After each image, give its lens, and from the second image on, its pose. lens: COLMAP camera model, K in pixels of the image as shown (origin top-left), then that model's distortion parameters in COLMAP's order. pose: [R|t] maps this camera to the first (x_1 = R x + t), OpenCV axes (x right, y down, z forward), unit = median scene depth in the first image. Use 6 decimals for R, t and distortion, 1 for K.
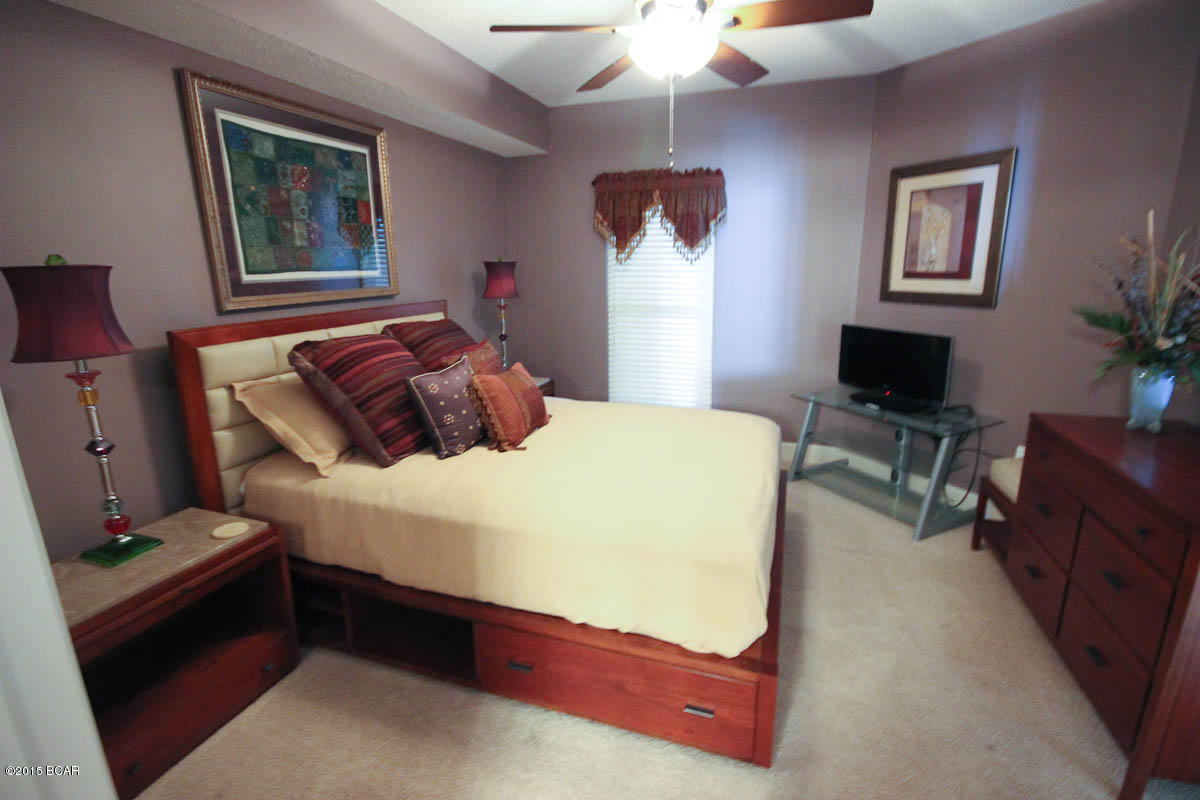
lens RADIAL K [[557.1, 0, 600.0], [0, 557.1, 400.0], [0, 0, 1]] dist [-0.002951, -0.000777]
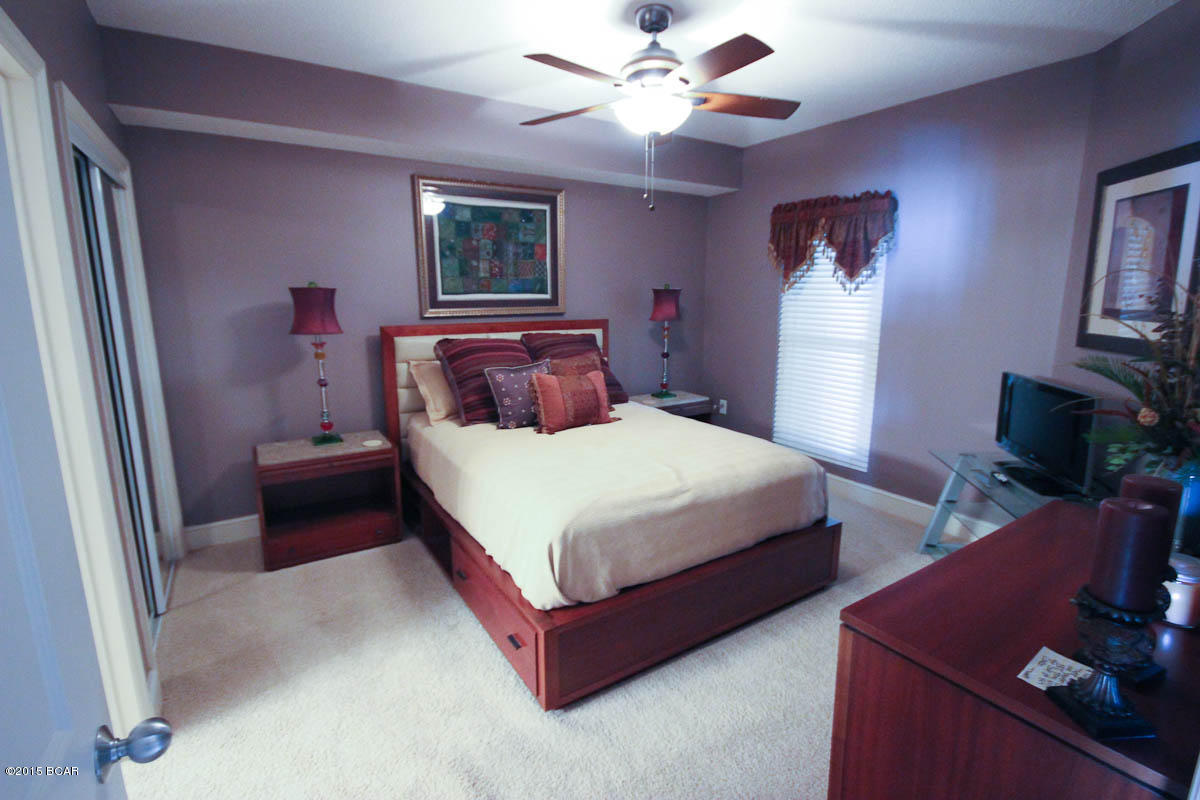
lens RADIAL K [[557.1, 0, 600.0], [0, 557.1, 400.0], [0, 0, 1]] dist [-0.002951, -0.000777]
pose [[0.783693, 0.131698, -0.607026, 0.657748], [-0.160105, 0.987072, 0.007449, -0.014965], [0.600159, 0.091350, 0.794647, 0.041391]]
